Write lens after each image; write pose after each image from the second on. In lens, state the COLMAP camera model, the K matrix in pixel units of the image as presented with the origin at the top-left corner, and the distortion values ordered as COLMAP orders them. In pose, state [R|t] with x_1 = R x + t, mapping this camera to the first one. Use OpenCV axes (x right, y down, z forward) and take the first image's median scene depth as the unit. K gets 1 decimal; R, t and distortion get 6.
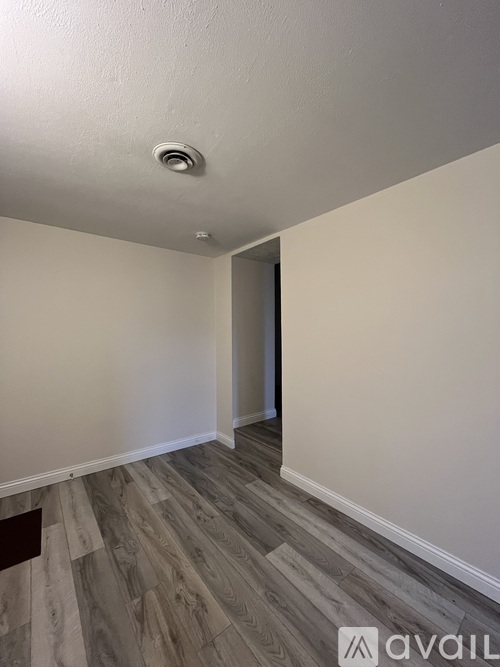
lens RADIAL K [[269.0, 0, 248.8], [0, 269.0, 331.3], [0, 0, 1]] dist [-0.003130, -0.000506]
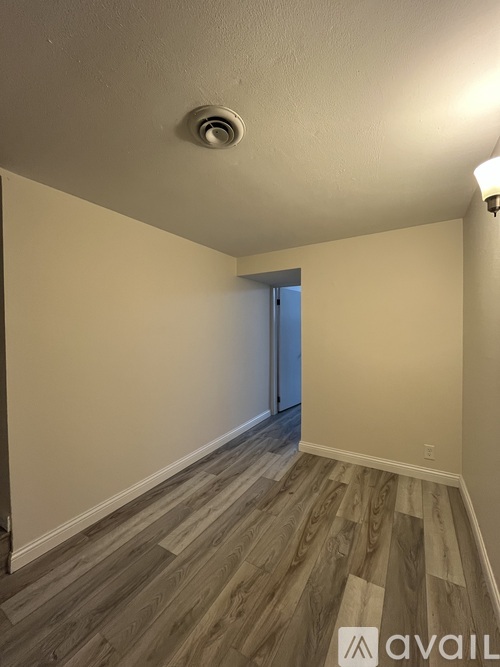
lens RADIAL K [[269.0, 0, 249.1], [0, 269.0, 332.5], [0, 0, 1]] dist [-0.003130, -0.000506]
pose [[-0.333470, -0.005059, 0.942747, -1.007894], [0.007344, 0.999941, 0.007963, -0.006713], [-0.942732, 0.009579, -0.333413, 1.105889]]
